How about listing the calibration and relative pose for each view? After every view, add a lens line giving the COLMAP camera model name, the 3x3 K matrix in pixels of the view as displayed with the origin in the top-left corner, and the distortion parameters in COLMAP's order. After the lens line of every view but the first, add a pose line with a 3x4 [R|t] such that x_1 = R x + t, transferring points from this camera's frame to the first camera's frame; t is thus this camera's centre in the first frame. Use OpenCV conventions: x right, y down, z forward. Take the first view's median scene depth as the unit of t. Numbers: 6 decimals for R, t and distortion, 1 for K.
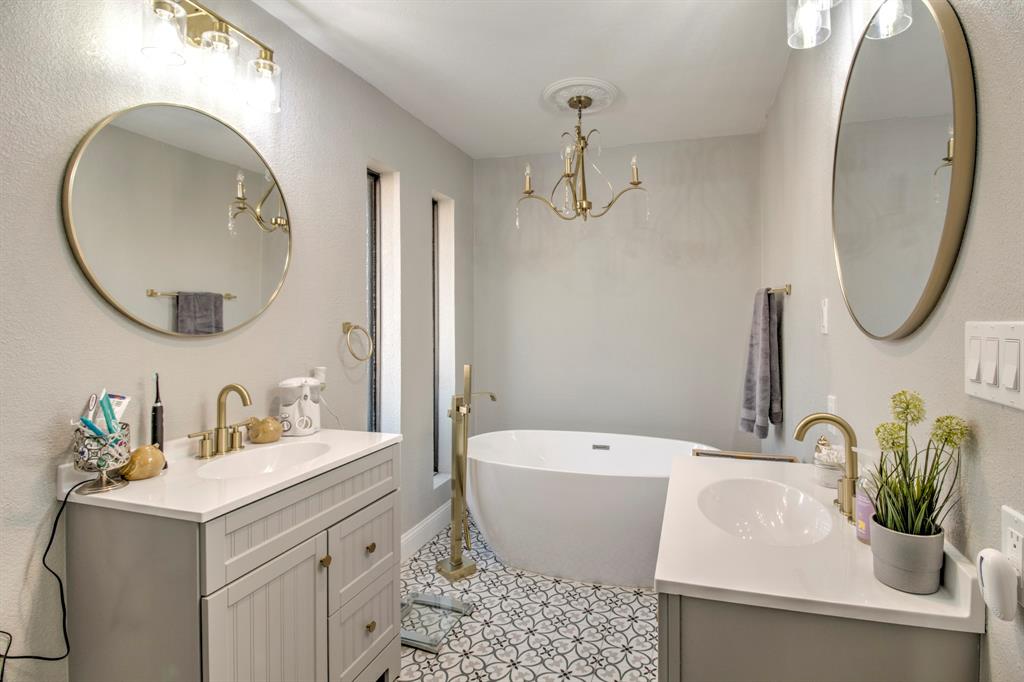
lens RADIAL K [[494.0, 0, 513.5], [0, 494.0, 329.6], [0, 0, 1]] dist [-0.000094, -0.013626]
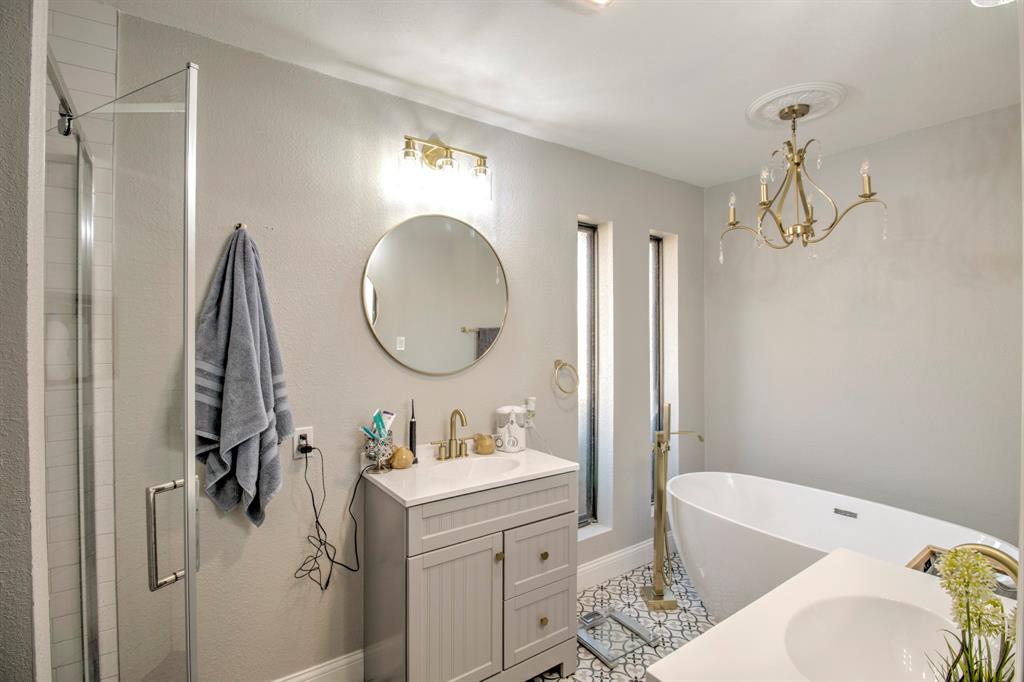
lens RADIAL K [[474.3, 0, 512.0], [0, 474.3, 341.0], [0, 0, 1]] dist [-0.000248, -0.010513]
pose [[0.780449, 0.004372, -0.625204, 0.336678], [0.000141, 0.999974, 0.007170, -0.080143], [0.625219, -0.005684, 0.780428, 0.050035]]
